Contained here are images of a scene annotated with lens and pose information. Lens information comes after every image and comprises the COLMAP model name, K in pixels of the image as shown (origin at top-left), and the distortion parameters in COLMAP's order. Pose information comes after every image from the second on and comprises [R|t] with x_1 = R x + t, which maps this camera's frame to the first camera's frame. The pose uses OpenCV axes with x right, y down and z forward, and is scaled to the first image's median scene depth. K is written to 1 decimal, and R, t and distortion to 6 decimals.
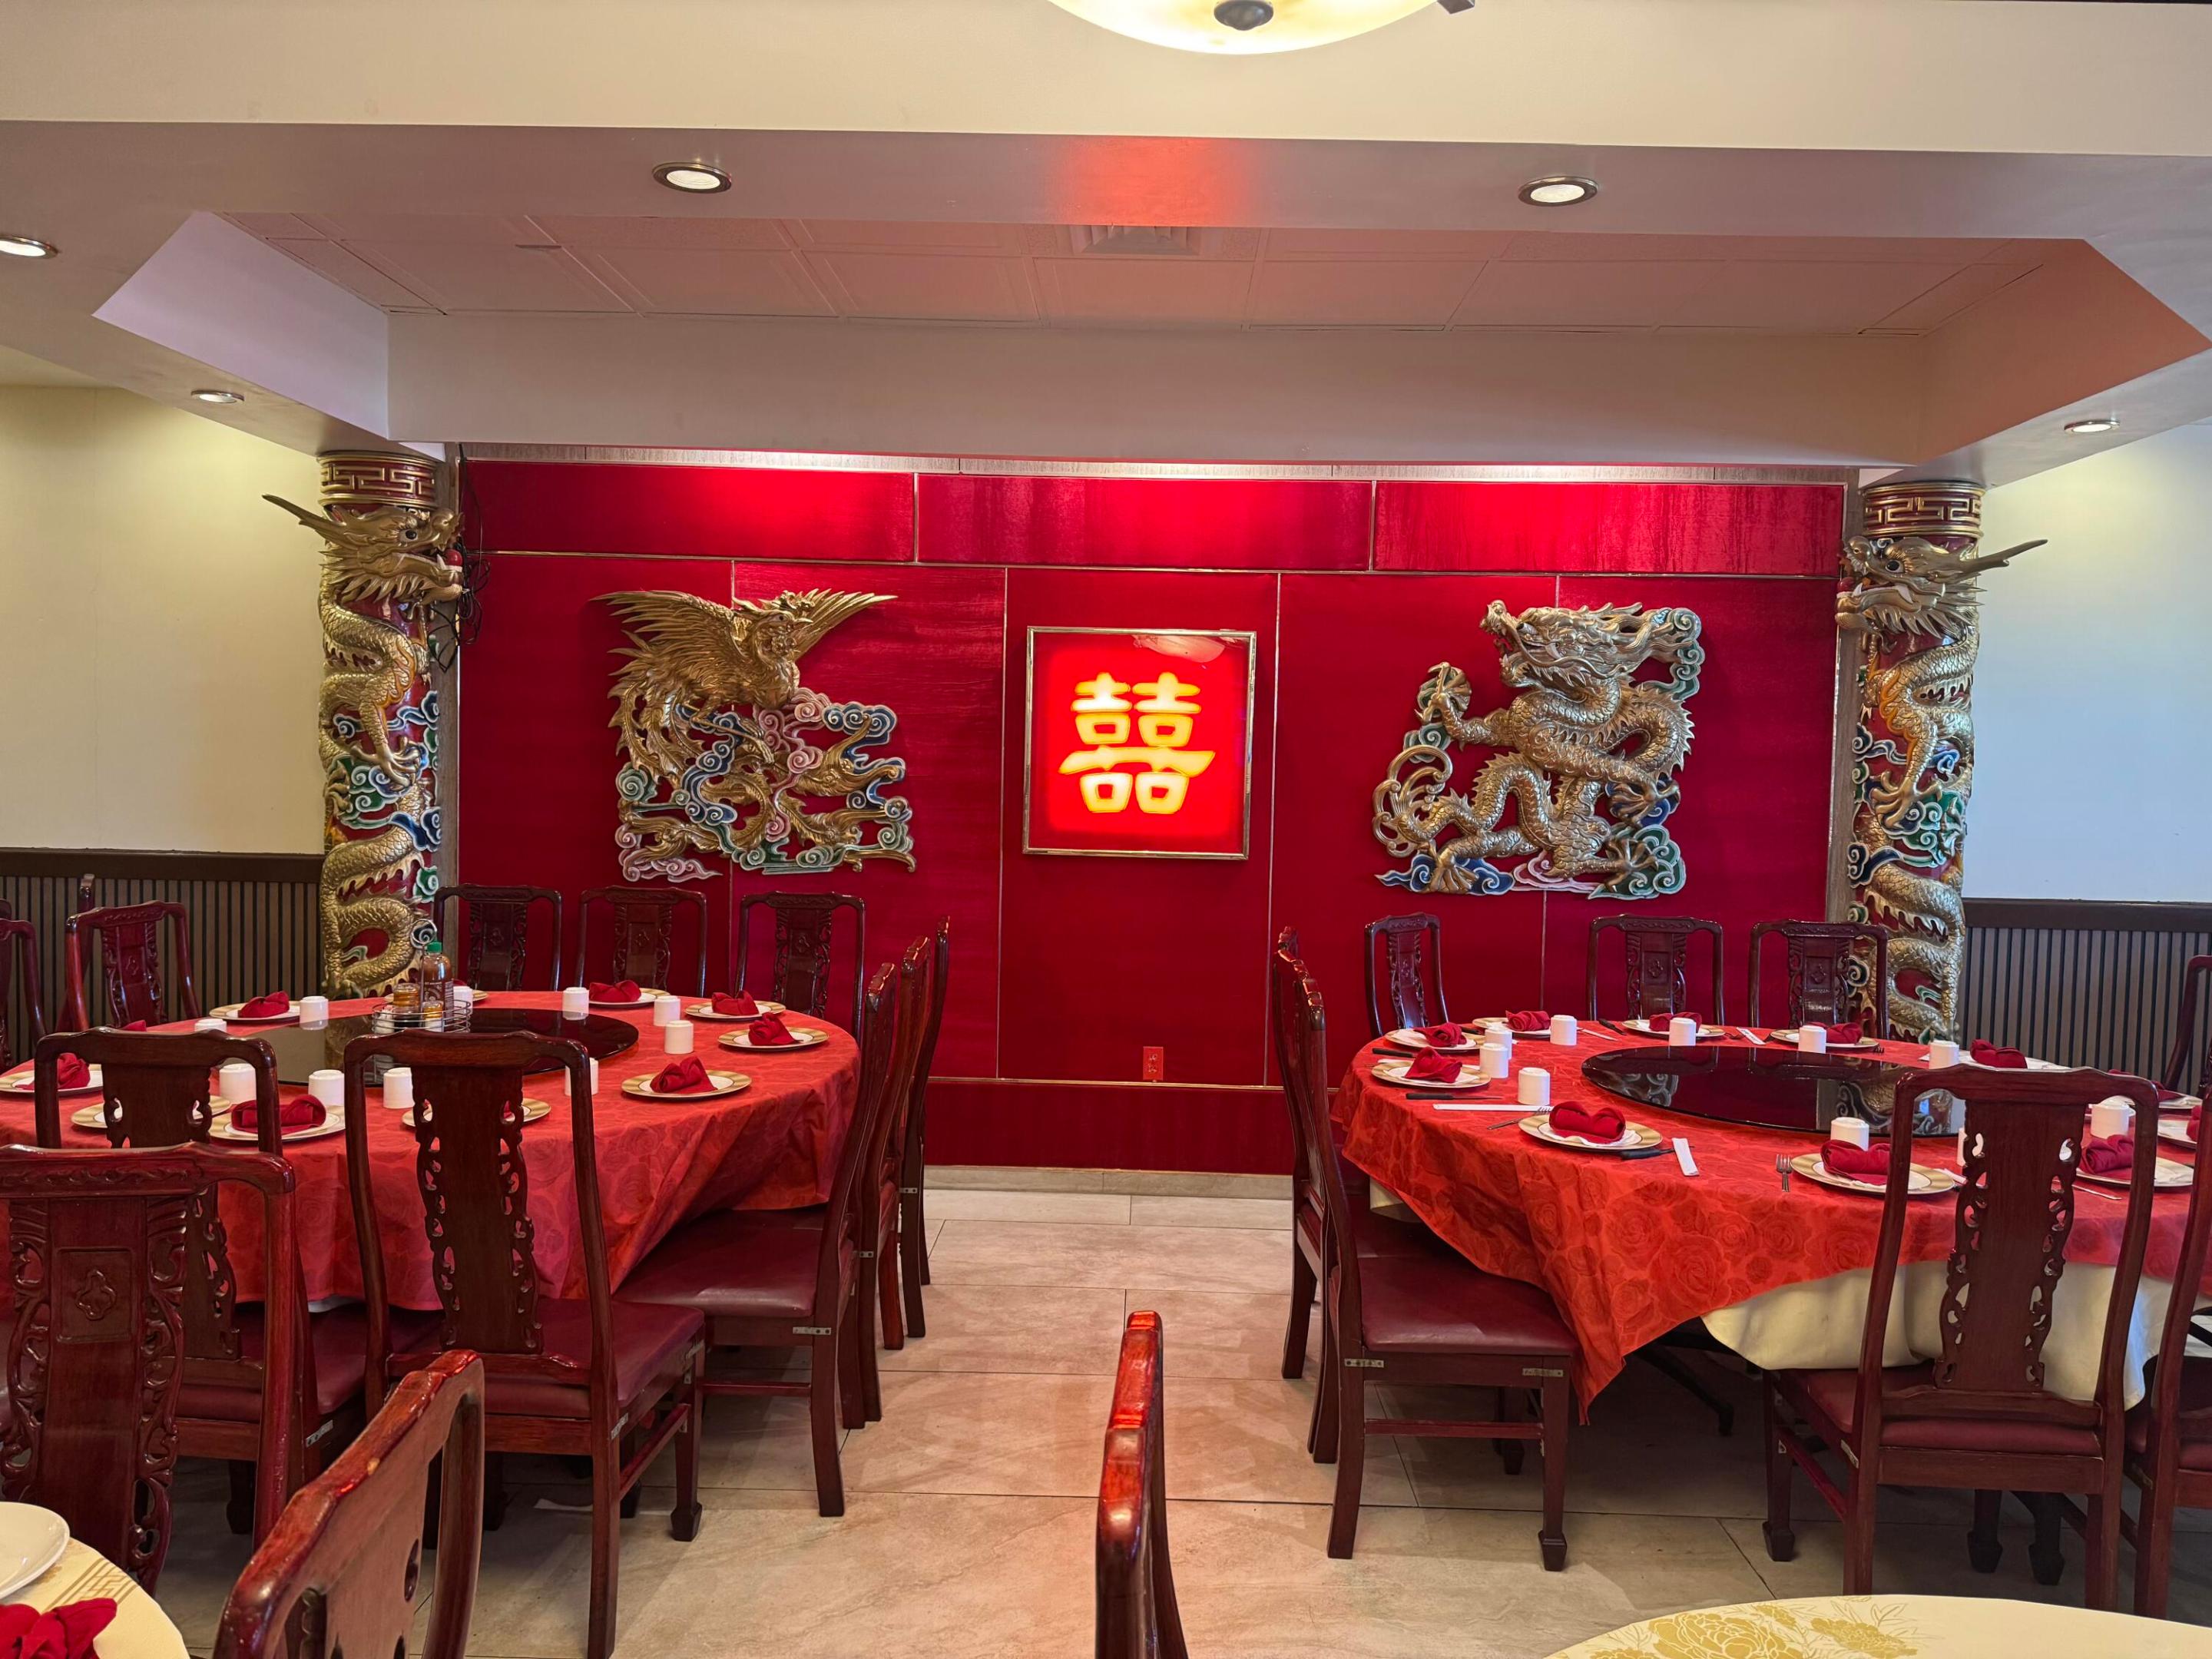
lens RADIAL K [[1548.4, 0, 1110.6], [0, 1548.4, 853.3], [0, 0, 1]] dist [0.087771, -0.063435]
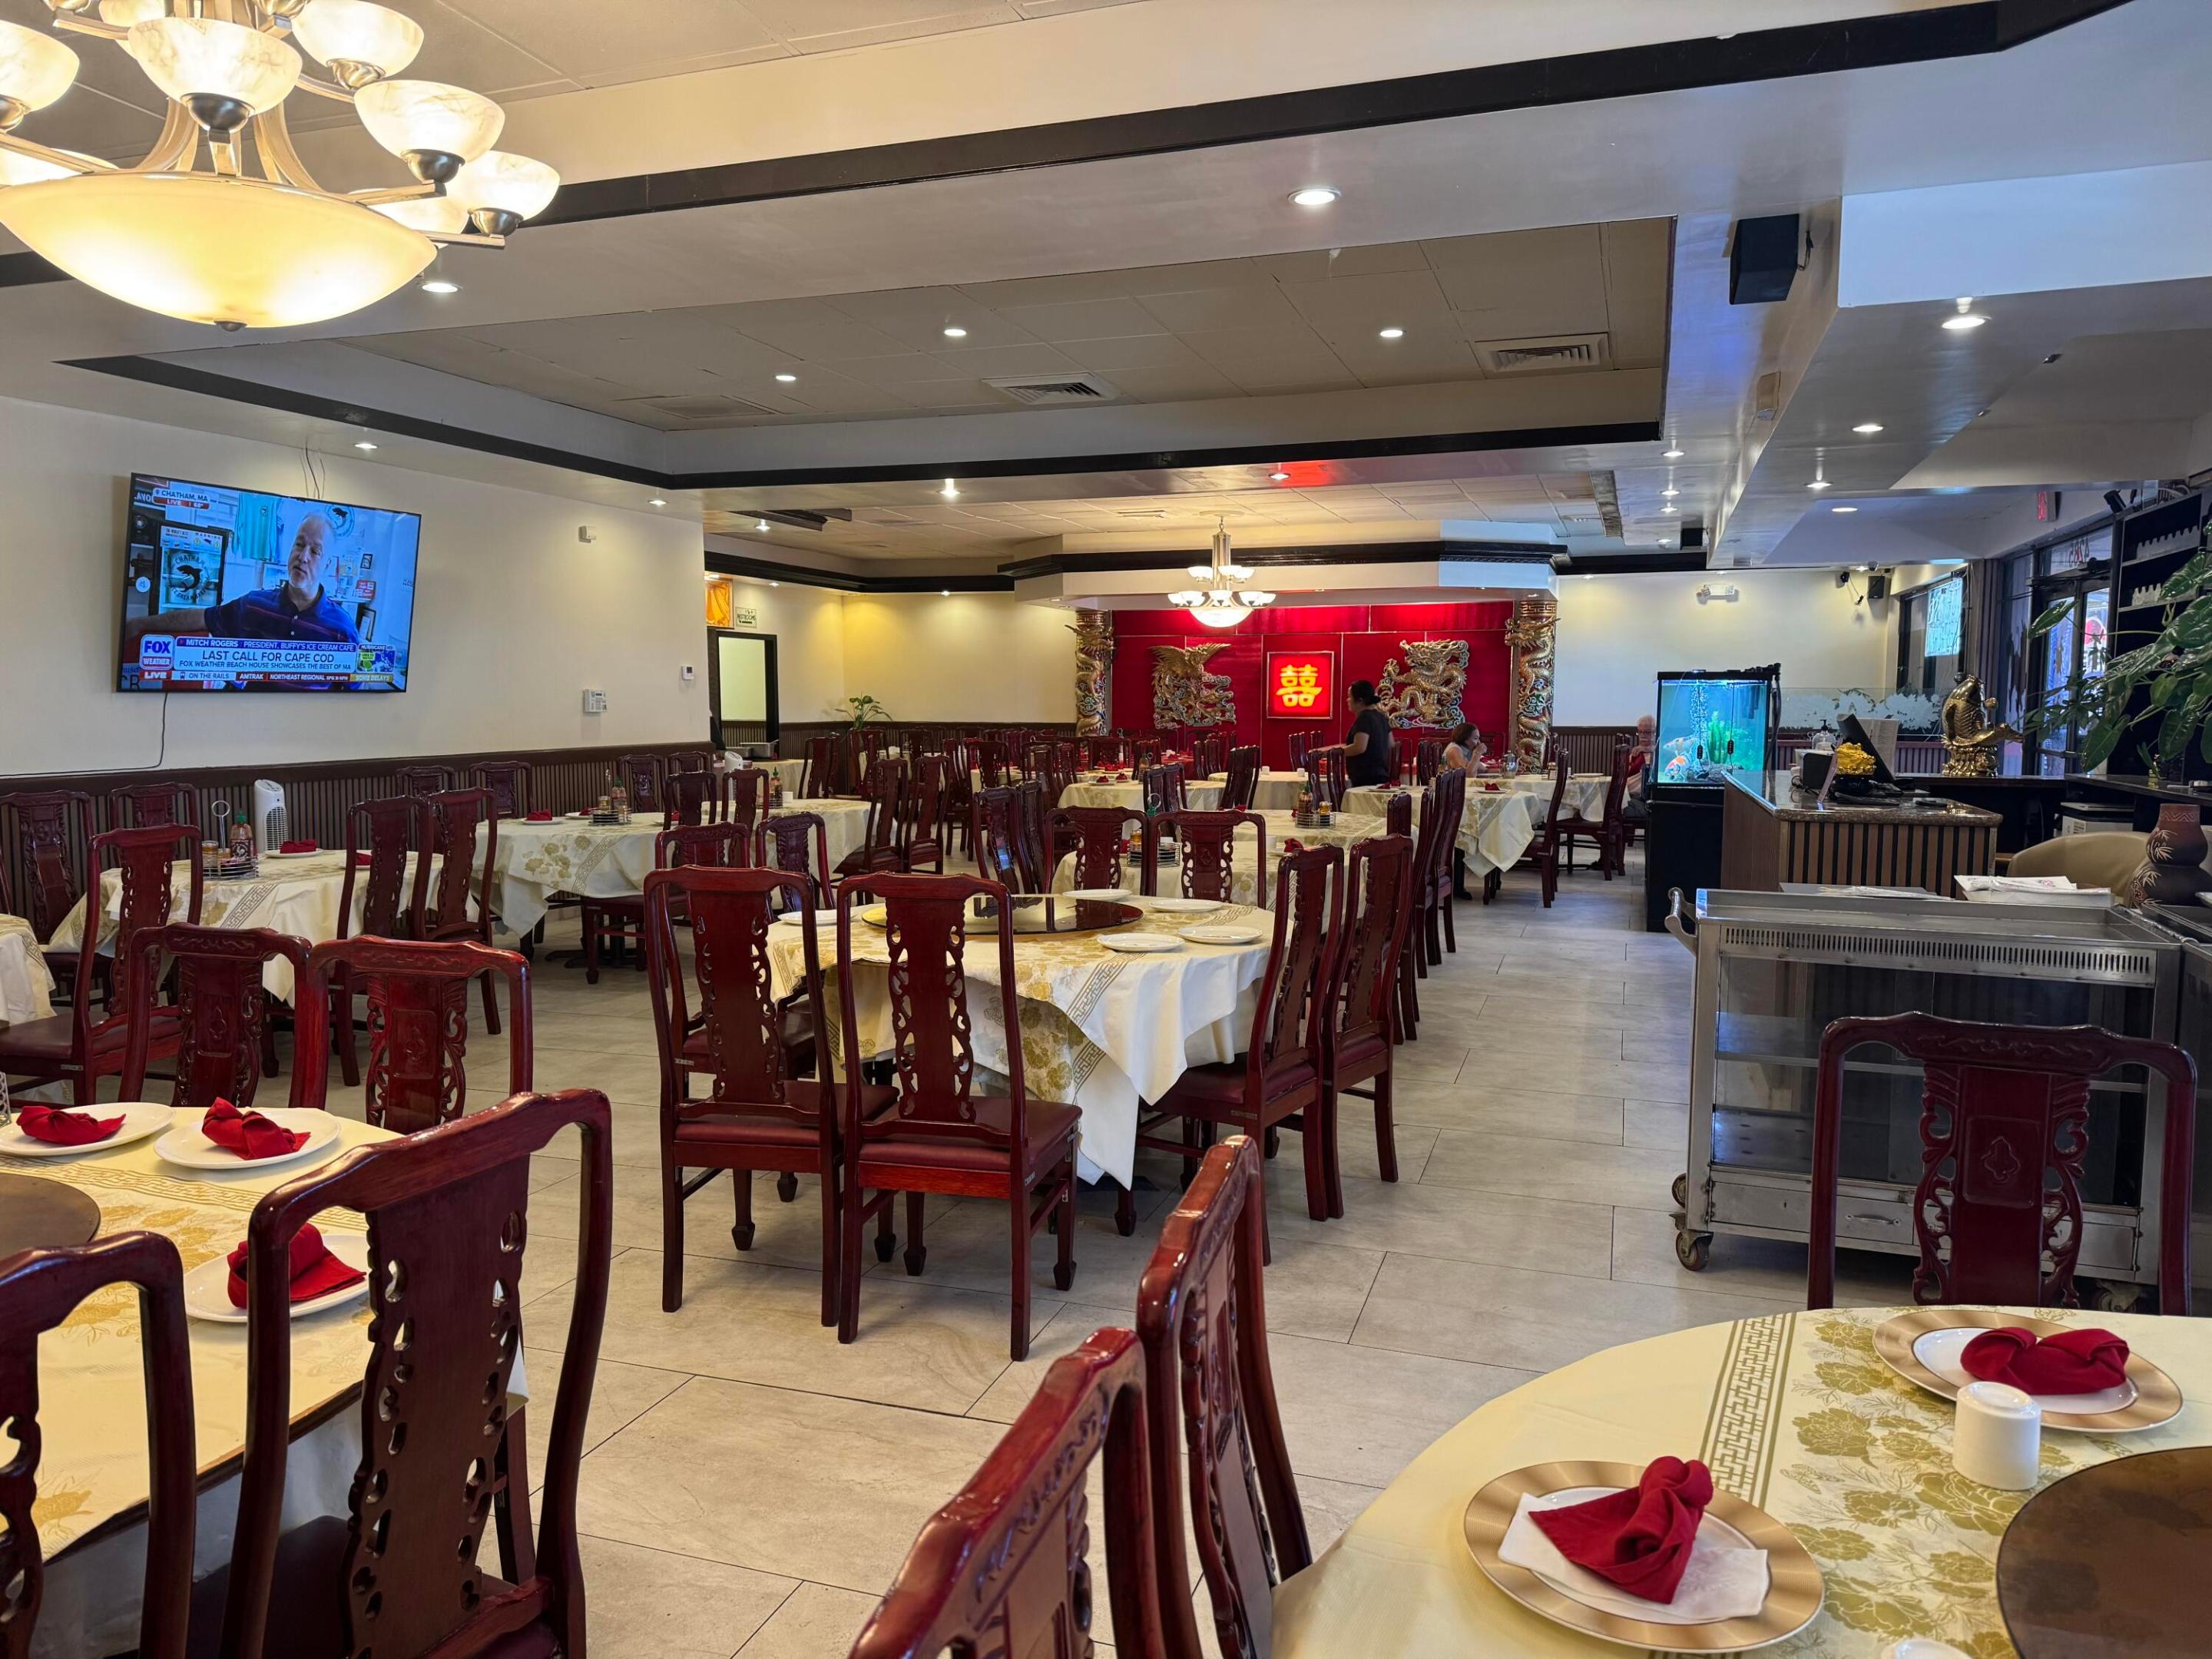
lens RADIAL K [[1548.4, 0, 1110.6], [0, 1548.4, 853.3], [0, 0, 1]] dist [0.087771, -0.063435]
pose [[0.951688, 0.008950, -0.306937, 0.668700], [0.005536, 0.998913, 0.046292, 0.136552], [0.307017, -0.045755, 0.950603, -2.372070]]
